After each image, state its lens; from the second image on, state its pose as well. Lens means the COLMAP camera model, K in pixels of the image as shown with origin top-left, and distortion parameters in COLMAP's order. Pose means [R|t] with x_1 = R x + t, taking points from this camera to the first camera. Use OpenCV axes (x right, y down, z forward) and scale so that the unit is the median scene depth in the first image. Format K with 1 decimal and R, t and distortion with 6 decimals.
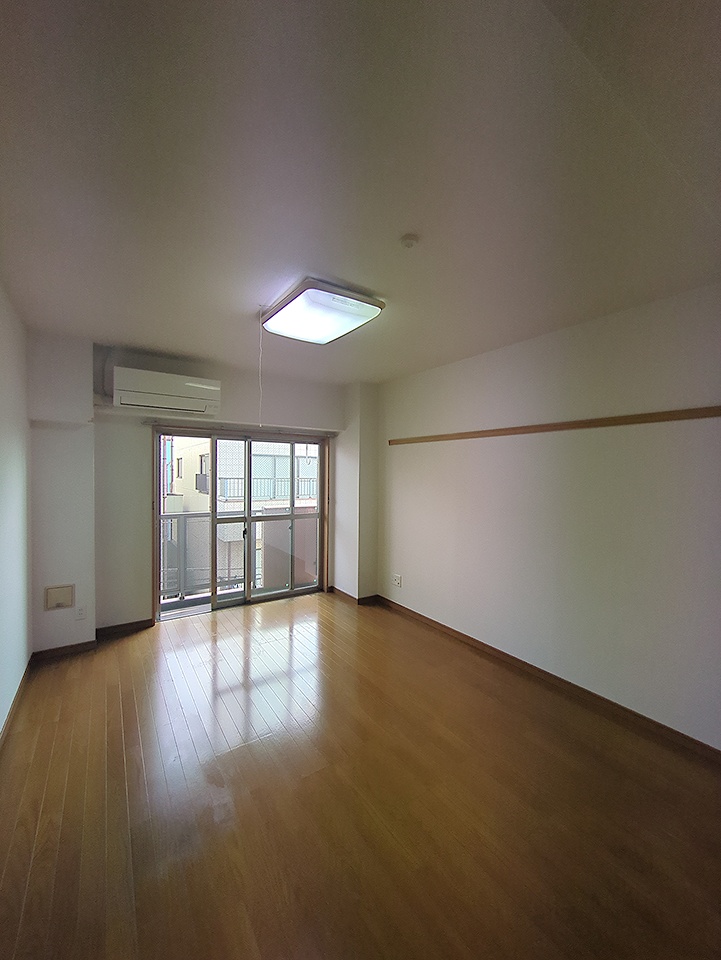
lens RADIAL K [[387.7, 0, 373.7], [0, 387.7, 487.9], [0, 0, 1]] dist [-0.000070, -0.000015]
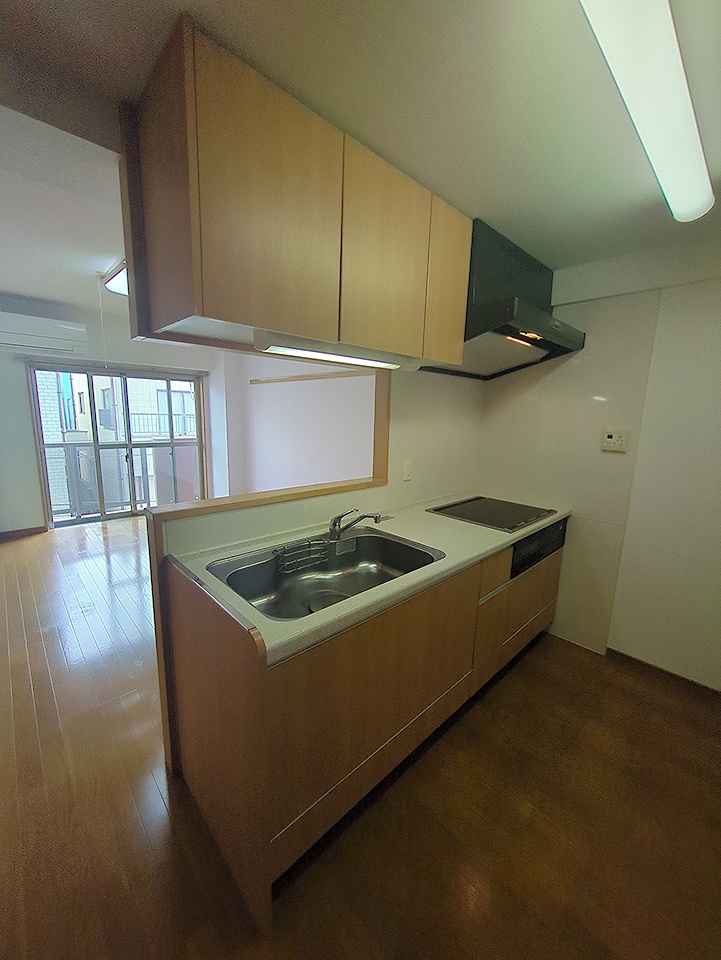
lens RADIAL K [[375.9, 0, 362.1], [0, 375.9, 481.4], [0, 0, 1]] dist [0.000424, 0.000080]
pose [[0.987348, -0.016237, 0.157735, 0.189945], [-0.006489, 0.989774, 0.142499, 0.020348], [-0.158435, -0.141720, 0.977146, -0.240255]]
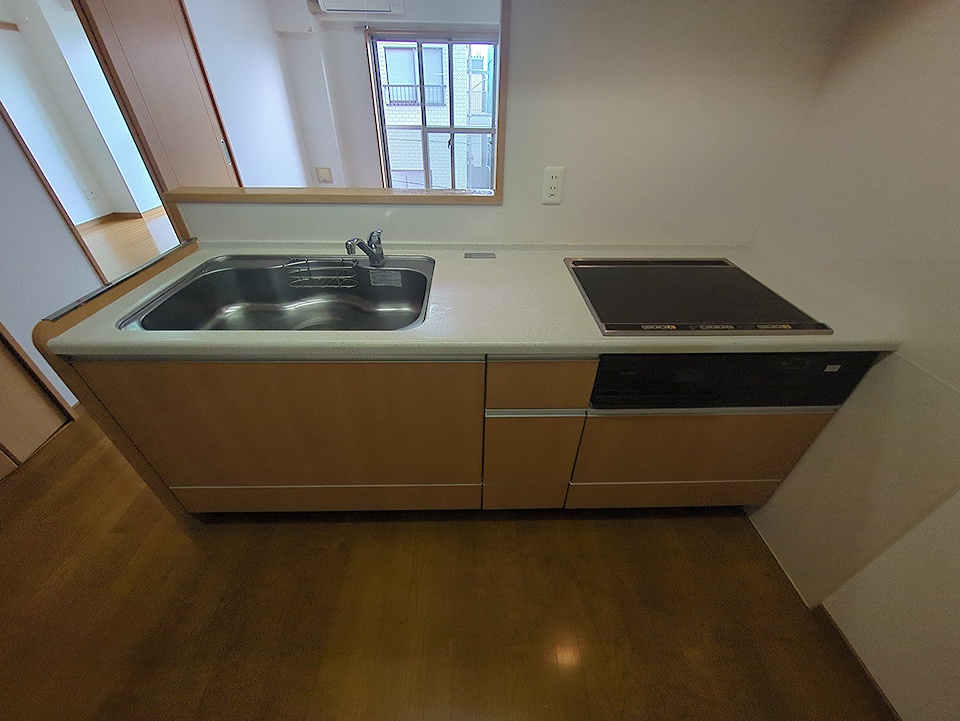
lens RADIAL K [[375.9, 0, 482.8], [0, 375.9, 357.6], [0, 0, 1]] dist [0.000424, 0.000080]
pose [[0.842759, 0.313871, -0.437312, 0.460861], [-0.025149, 0.834480, 0.550463, 0.026587], [0.537703, -0.452910, 0.711160, -0.067091]]
